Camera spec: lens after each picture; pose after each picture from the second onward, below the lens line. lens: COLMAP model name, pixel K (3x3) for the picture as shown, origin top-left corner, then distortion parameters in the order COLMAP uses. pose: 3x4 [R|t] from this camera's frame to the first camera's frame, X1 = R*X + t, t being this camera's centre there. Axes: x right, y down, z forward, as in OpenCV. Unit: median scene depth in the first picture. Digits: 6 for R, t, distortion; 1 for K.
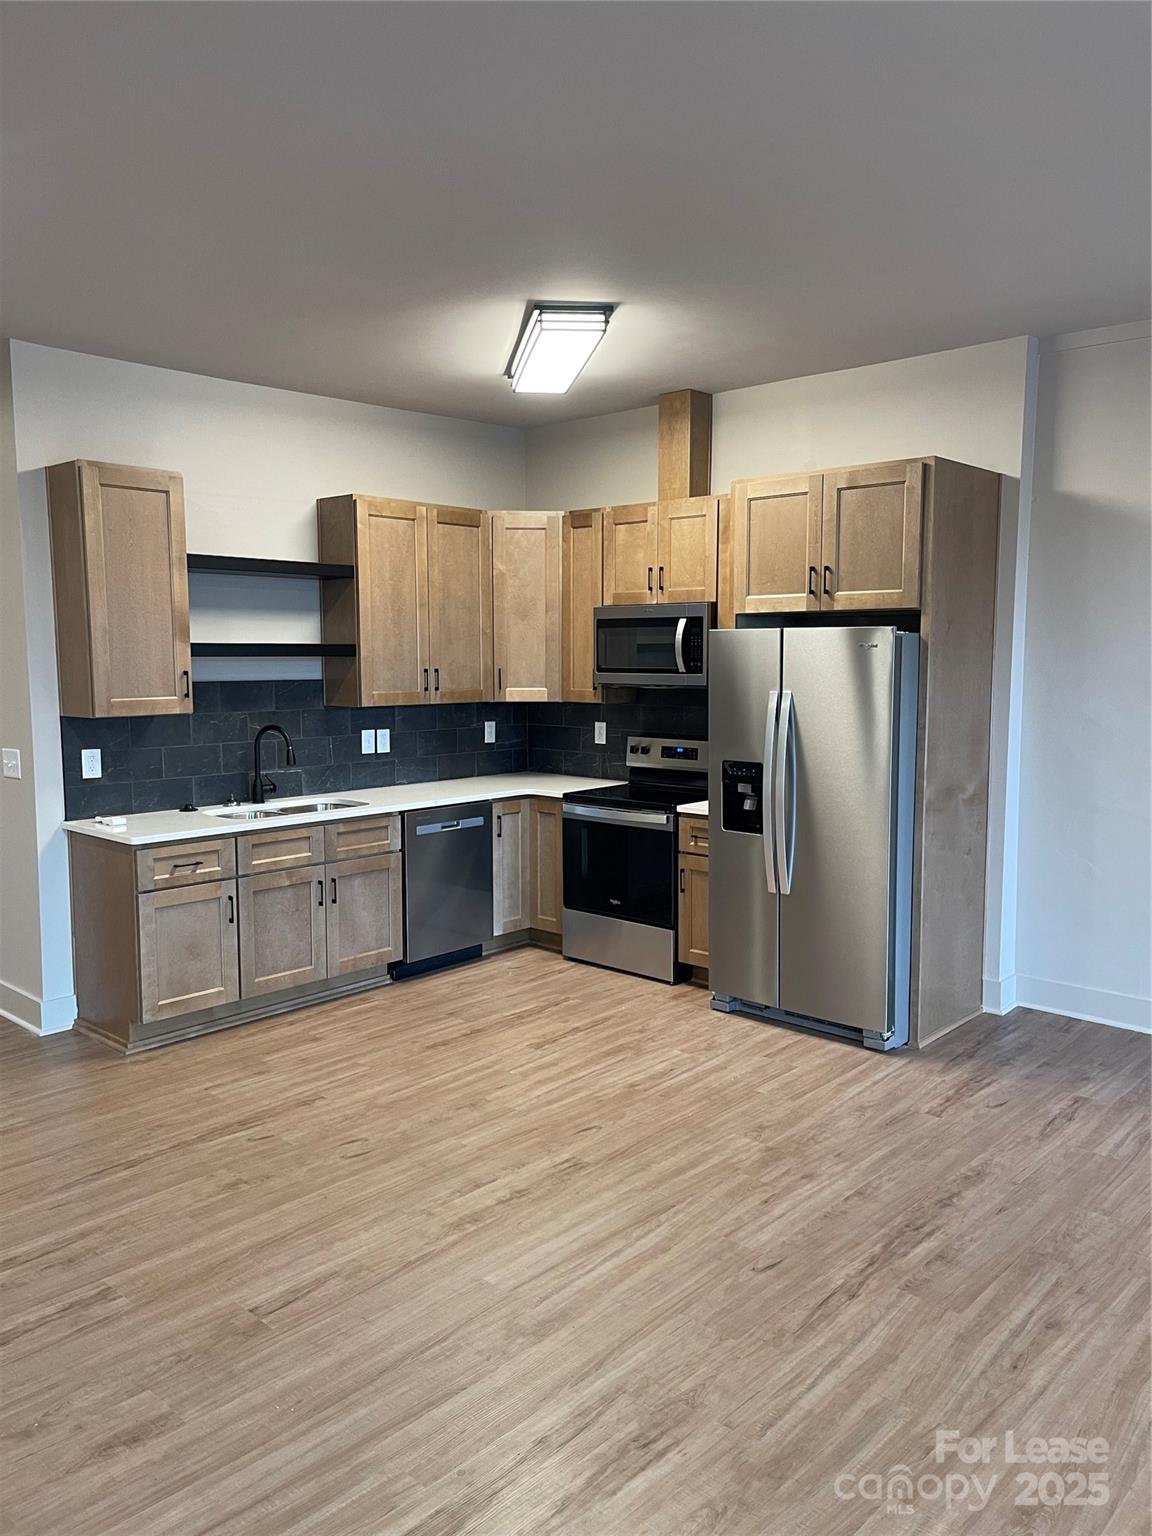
lens RADIAL K [[1159.4, 0, 577.6], [0, 1159.4, 772.4], [0, 0, 1]] dist [0.053500, -0.025831]
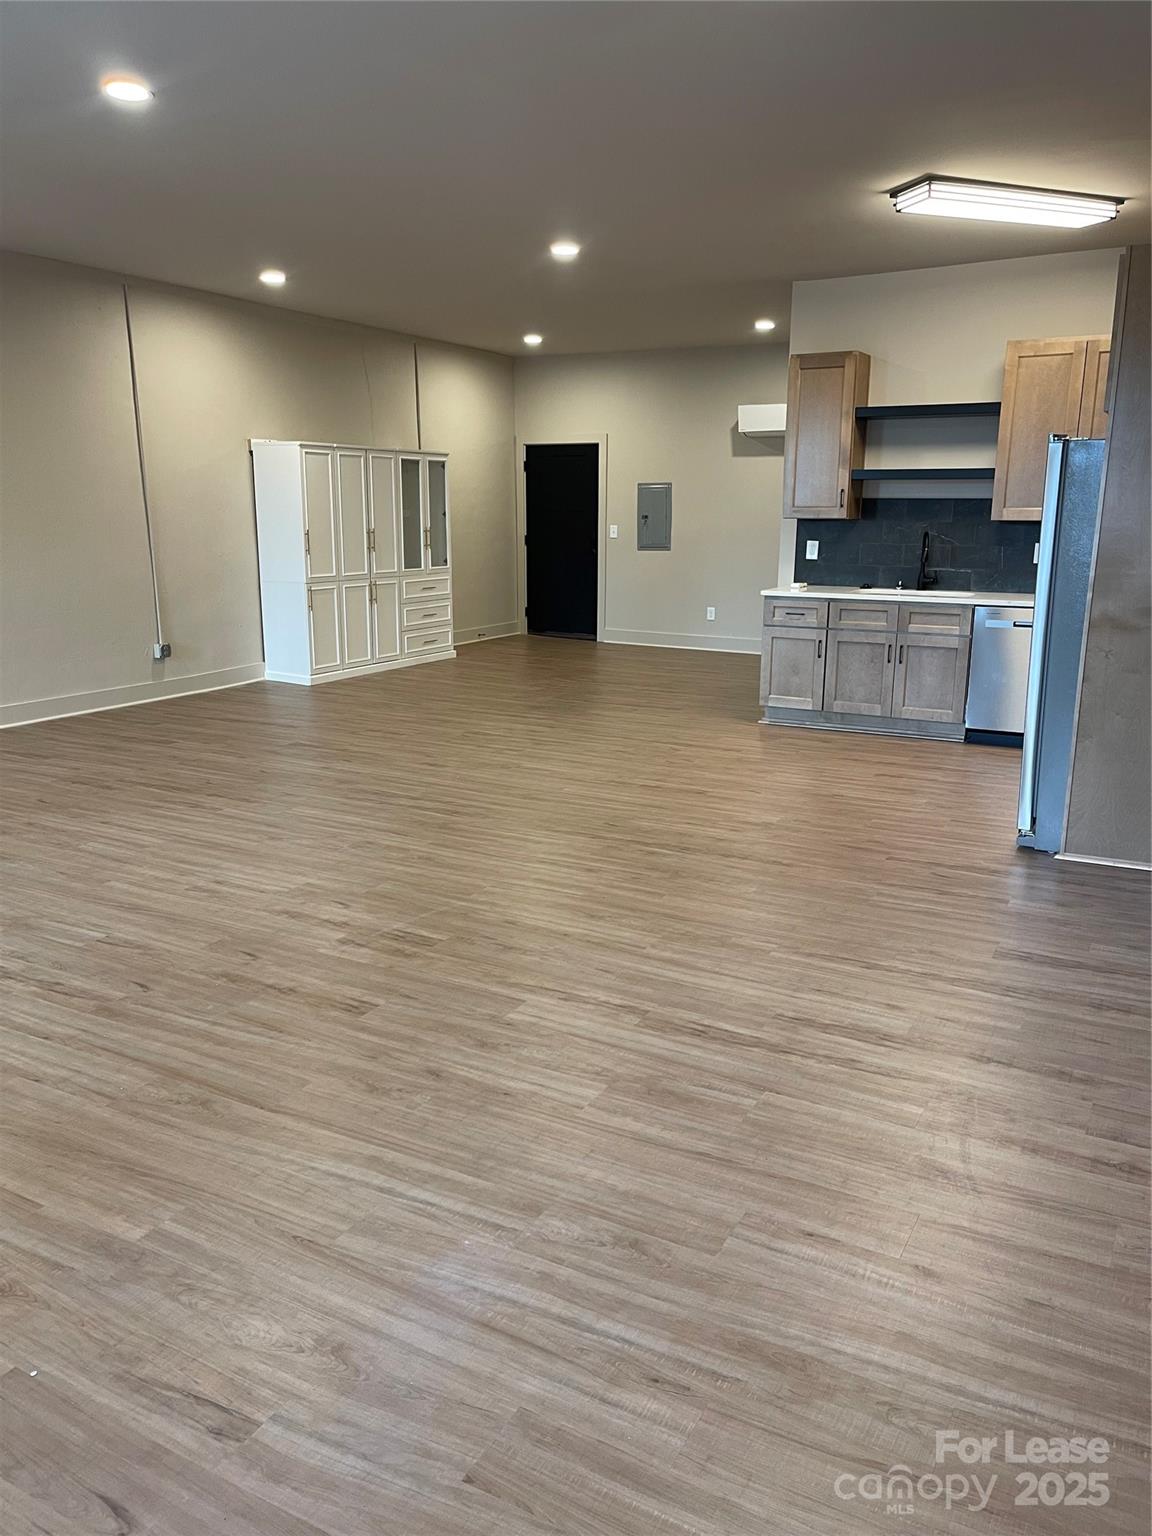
lens RADIAL K [[1159.4, 0, 577.4], [0, 1159.4, 771.1], [0, 0, 1]] dist [0.053500, -0.025831]
pose [[0.229686, 0.221851, -0.947642, 1.155517], [-0.107842, 0.973480, 0.201761, 0.000243], [0.967272, 0.055854, 0.247520, 0.337071]]
